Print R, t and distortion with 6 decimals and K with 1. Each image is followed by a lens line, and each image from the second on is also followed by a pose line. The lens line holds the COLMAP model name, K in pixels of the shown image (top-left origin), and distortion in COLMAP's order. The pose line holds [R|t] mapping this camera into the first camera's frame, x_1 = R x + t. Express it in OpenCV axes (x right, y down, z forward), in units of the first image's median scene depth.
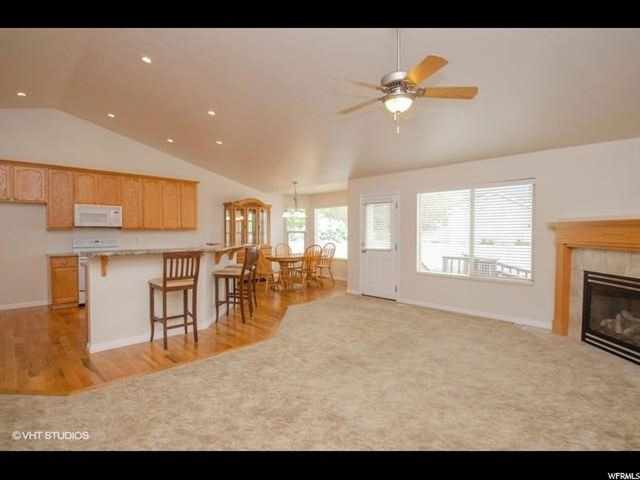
lens RADIAL K [[337.3, 0, 319.0], [0, 337.3, 238.8], [0, 0, 1]] dist [0.001591, -0.000877]
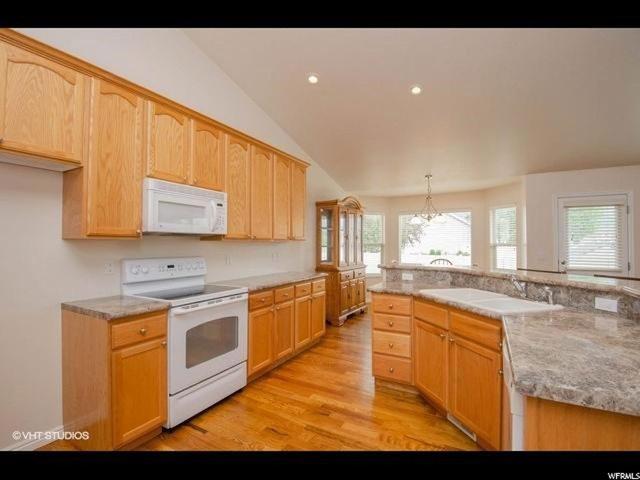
lens RADIAL K [[300.7, 0, 322.0], [0, 300.7, 238.8], [0, 0, 1]] dist [0.000031, -0.000346]
pose [[0.954679, 0.007708, 0.297538, -0.581505], [0.002710, 0.999398, -0.034587, -0.014532], [-0.297625, 0.033826, 0.954083, 0.544193]]
